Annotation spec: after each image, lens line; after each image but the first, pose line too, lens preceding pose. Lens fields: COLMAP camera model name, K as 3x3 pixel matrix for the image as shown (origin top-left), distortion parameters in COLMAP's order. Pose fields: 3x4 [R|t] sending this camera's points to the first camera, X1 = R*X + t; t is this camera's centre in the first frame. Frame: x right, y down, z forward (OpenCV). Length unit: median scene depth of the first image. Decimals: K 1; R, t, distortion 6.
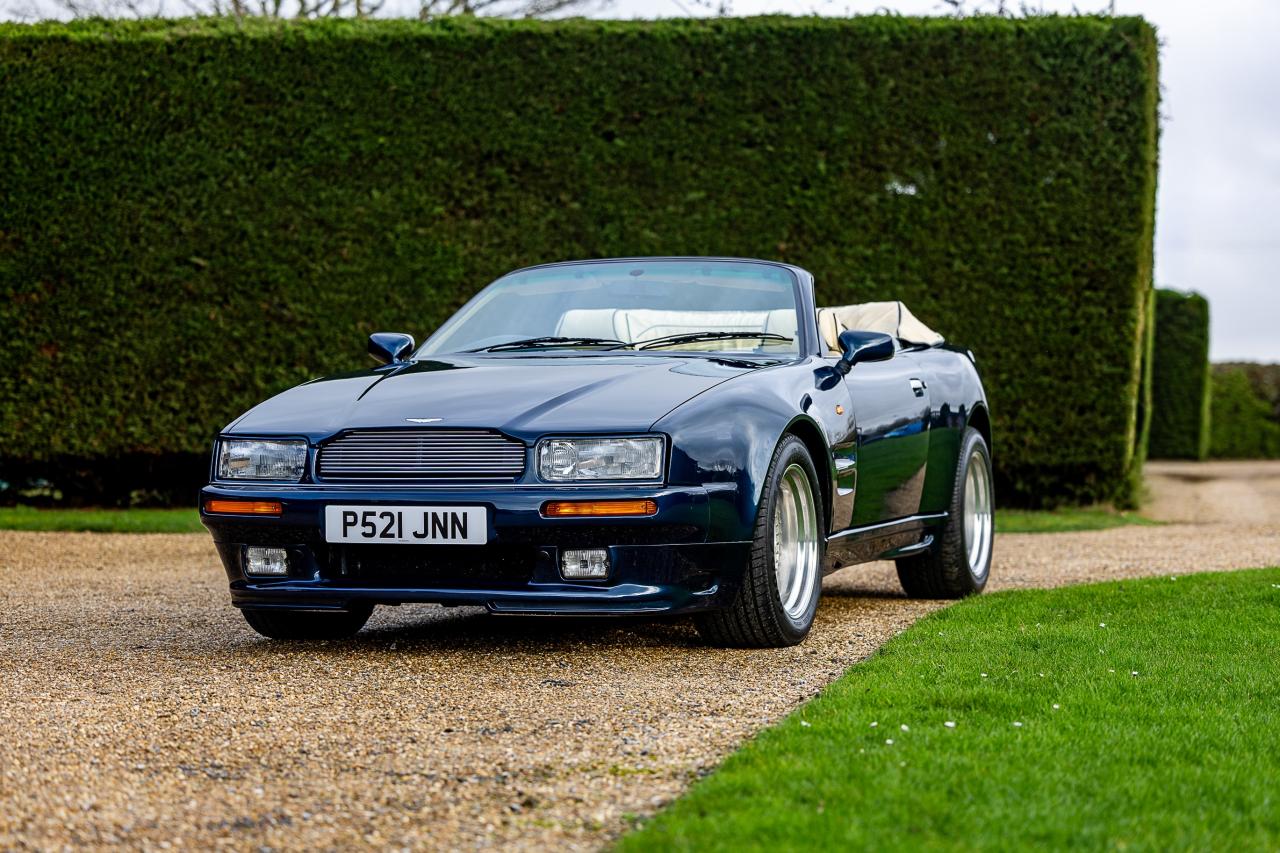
lens RADIAL K [[3133.8, 0, 640.0], [0, 3133.8, 426.5], [0, 0, 1]] dist [0.013892, -0.580423]
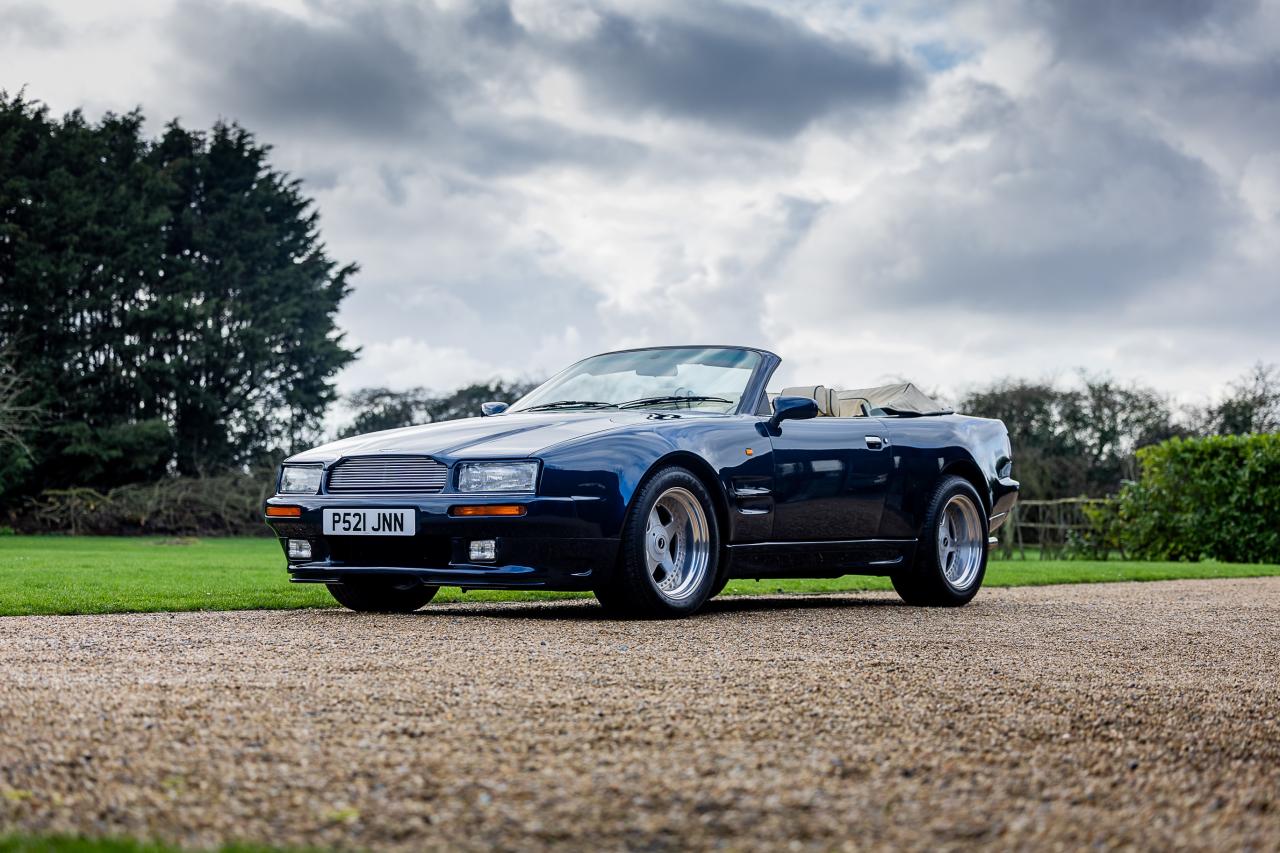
lens RADIAL K [[2614.8, 0, 640.0], [0, 2614.8, 426.5], [0, 0, 1]] dist [0.037135, -0.089776]
pose [[0.959719, -0.001246, -0.280957, 0.143677], [-0.011719, 0.998942, -0.044460, 0.014816], [0.280716, 0.045962, 0.958690, -0.045063]]
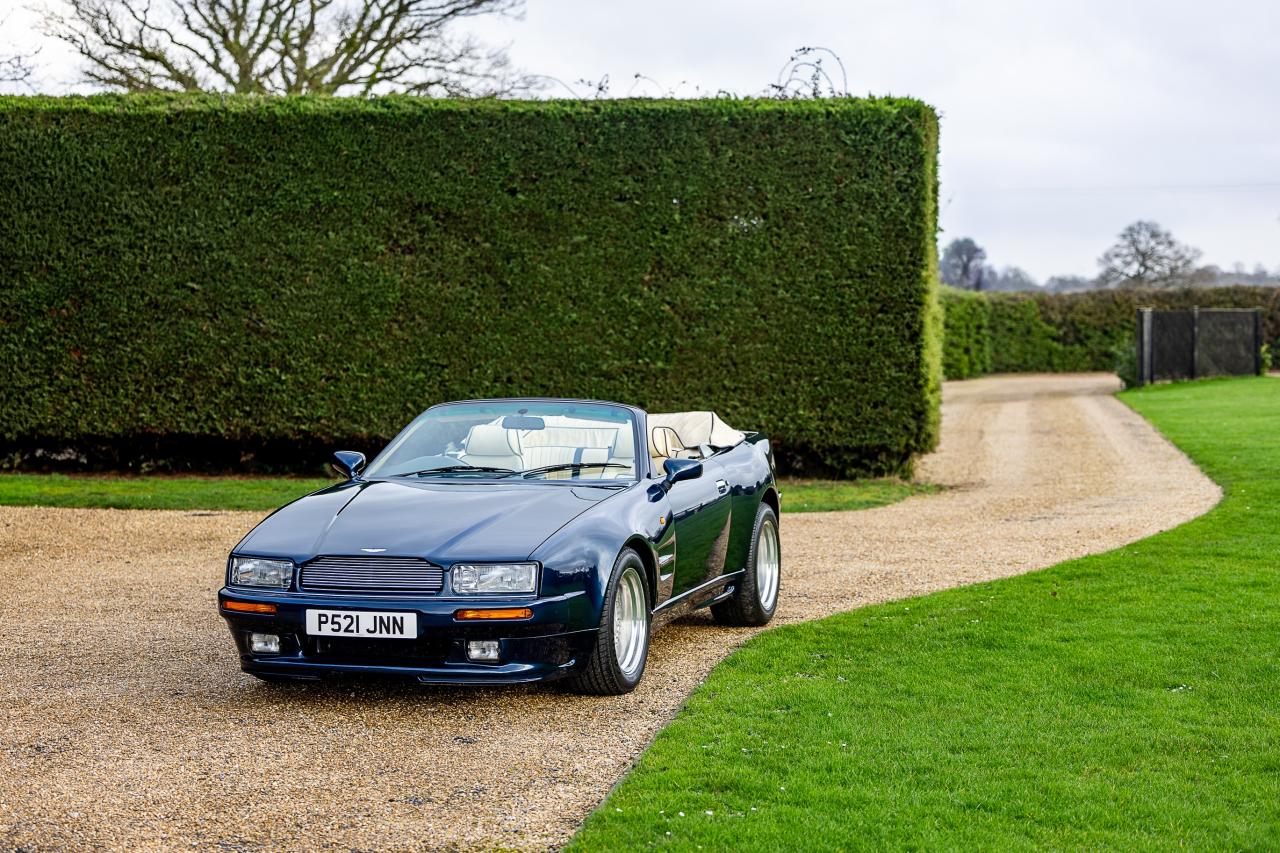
lens RADIAL K [[2614.8, 0, 640.0], [0, 2614.8, 426.5], [0, 0, 1]] dist [0.037135, -0.089776]
pose [[0.999397, -0.002628, 0.034635, 0.005051], [0.001137, 0.999074, 0.043001, -0.042569], [-0.034716, -0.042936, 0.998474, -0.083969]]
